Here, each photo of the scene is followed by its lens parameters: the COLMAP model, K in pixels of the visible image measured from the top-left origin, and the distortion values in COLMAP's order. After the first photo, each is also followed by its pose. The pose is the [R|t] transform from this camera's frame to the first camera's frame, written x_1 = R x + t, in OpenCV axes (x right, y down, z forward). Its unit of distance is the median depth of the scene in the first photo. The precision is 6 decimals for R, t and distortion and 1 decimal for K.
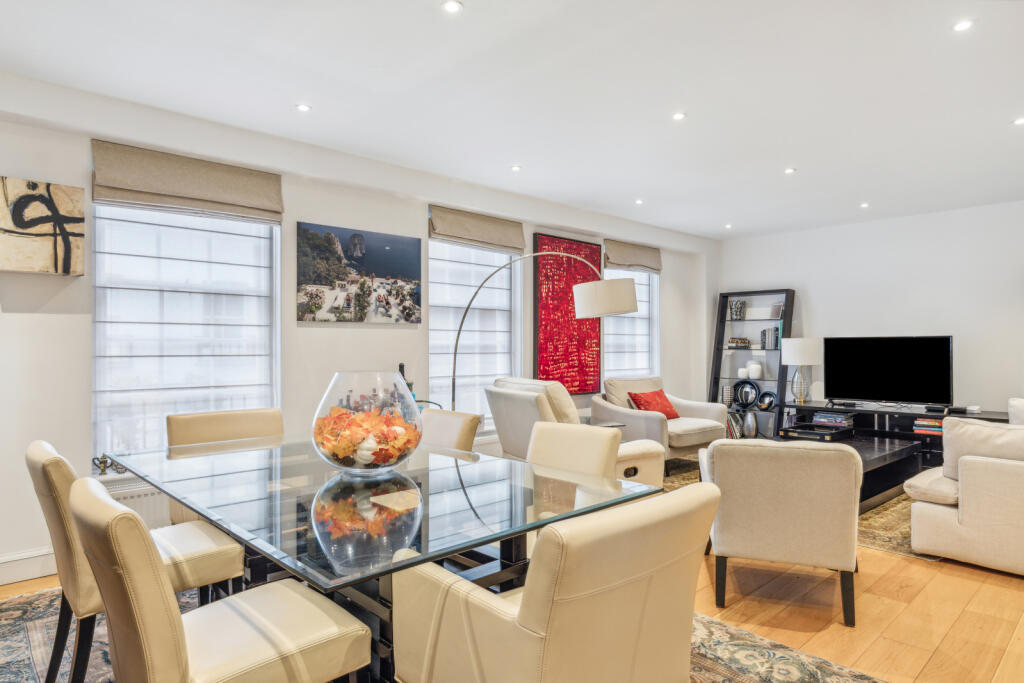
lens RADIAL K [[609.7, 0, 508.8], [0, 609.7, 343.3], [0, 0, 1]] dist [-0.000417, 0.000373]
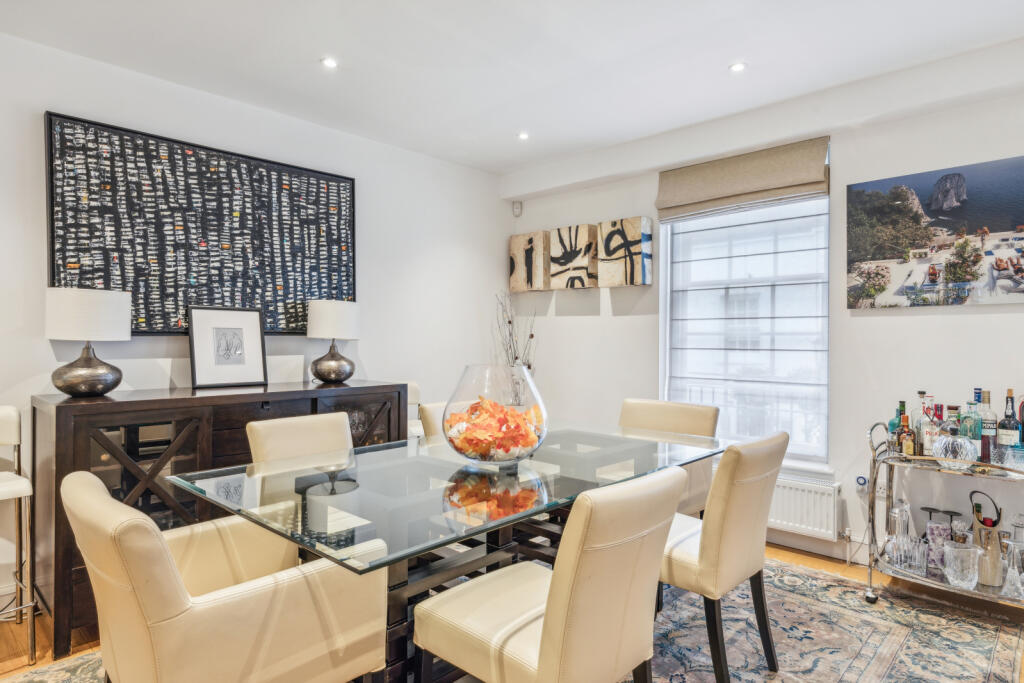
lens RADIAL K [[602.6, 0, 508.8], [0, 602.6, 339.3], [0, 0, 1]] dist [0.000781, -0.000949]
pose [[0.043348, 0.000329, -0.999060, 0.410269], [0.002835, 0.999996, 0.000453, 0.001424], [0.999056, -0.002852, 0.043347, 0.501415]]
